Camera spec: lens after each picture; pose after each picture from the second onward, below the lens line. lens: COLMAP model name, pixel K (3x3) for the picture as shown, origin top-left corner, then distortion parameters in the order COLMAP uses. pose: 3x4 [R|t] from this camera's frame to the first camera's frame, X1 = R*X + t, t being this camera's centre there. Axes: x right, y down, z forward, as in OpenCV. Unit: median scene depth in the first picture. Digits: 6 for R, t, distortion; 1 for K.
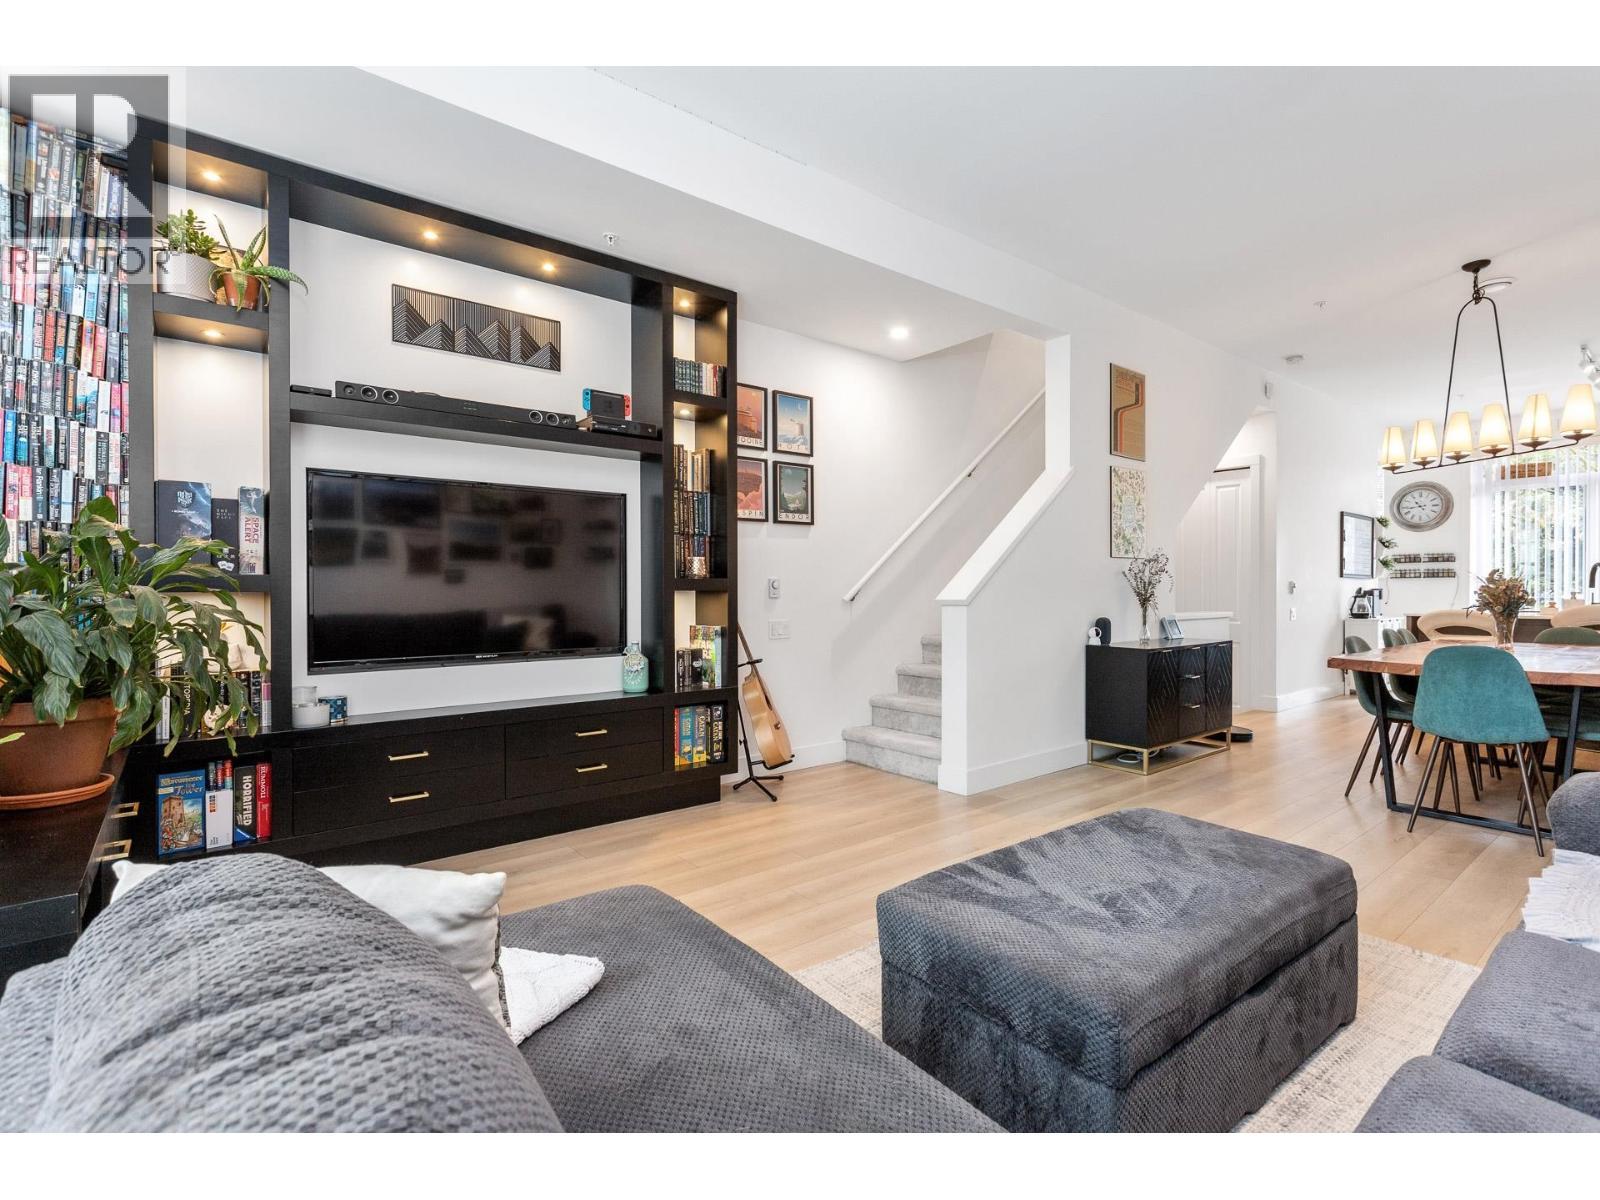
lens RADIAL K [[759.3, 0, 803.6], [0, 759.3, 589.6], [0, 0, 1]] dist [-0.000324, 0.002304]
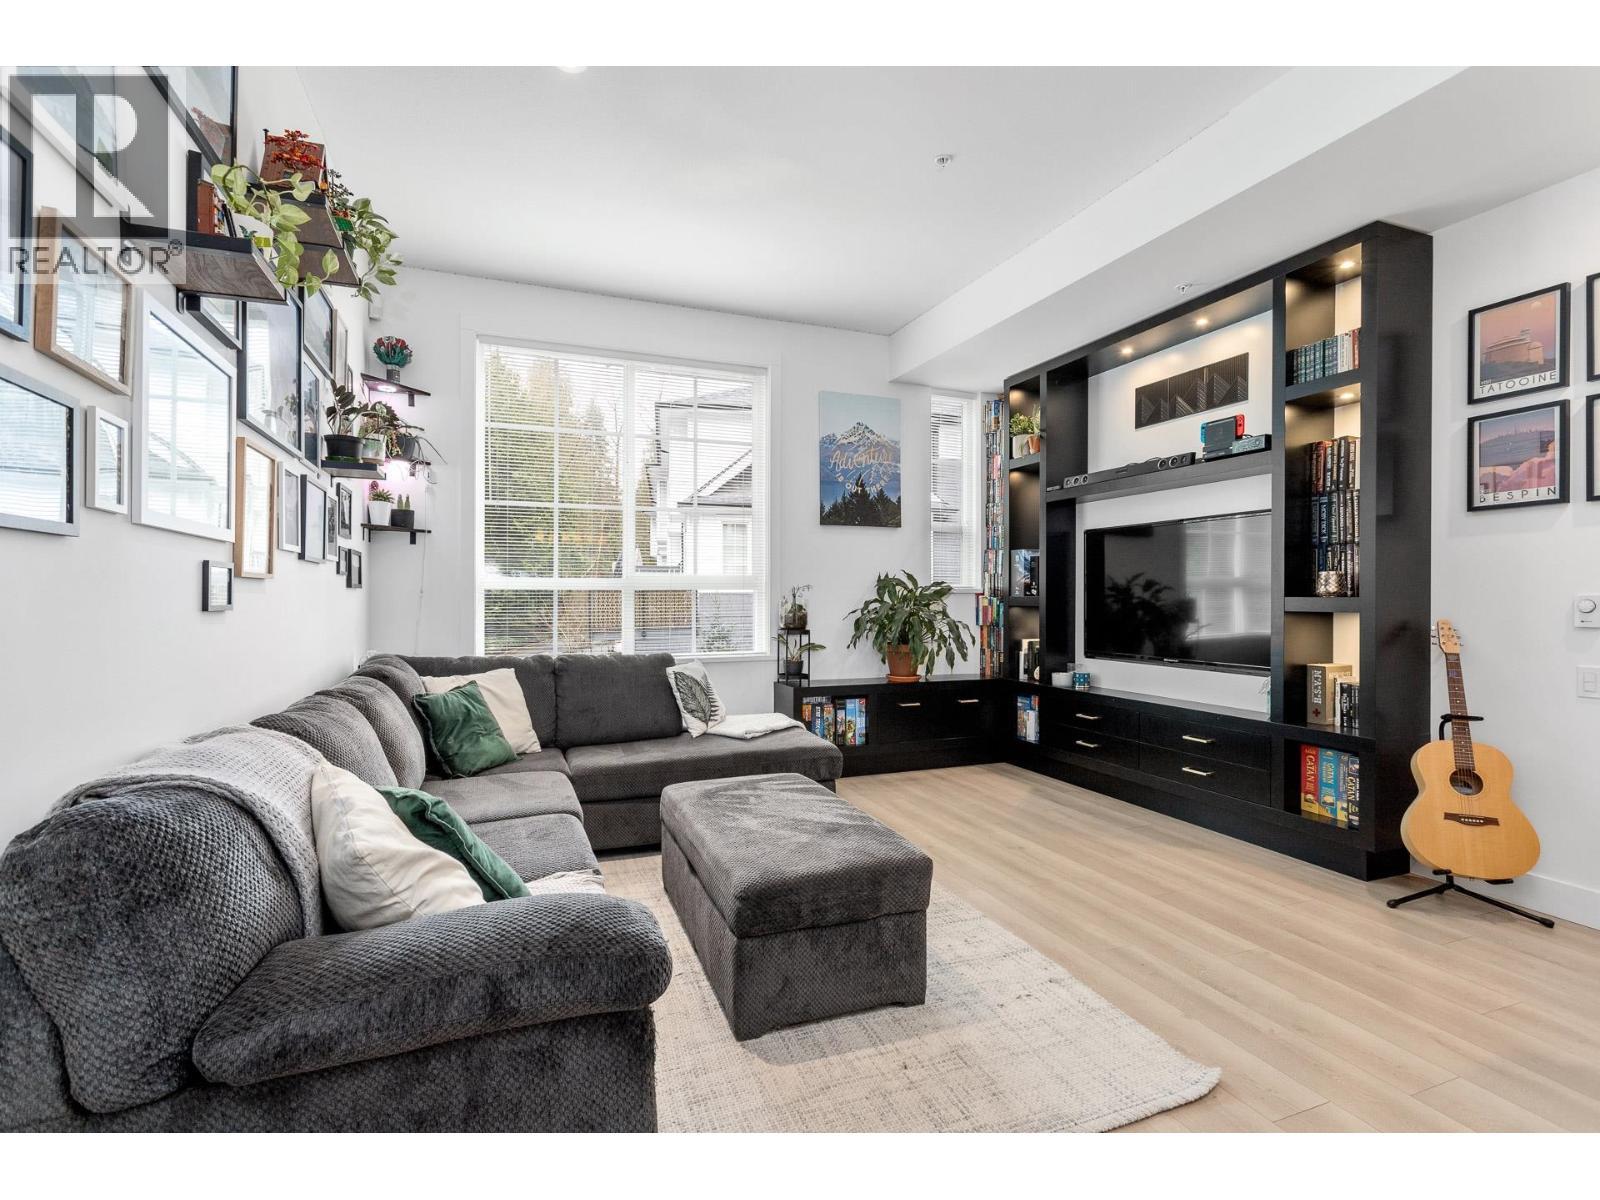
lens RADIAL K [[759.3, 0, 790.1], [0, 759.3, 593.3], [0, 0, 1]] dist [-0.000324, 0.002304]
pose [[-0.303505, -0.005103, -0.952816, 0.724191], [-0.003969, 0.999984, -0.004092, -0.011083], [0.952822, 0.002540, -0.303520, 0.596920]]
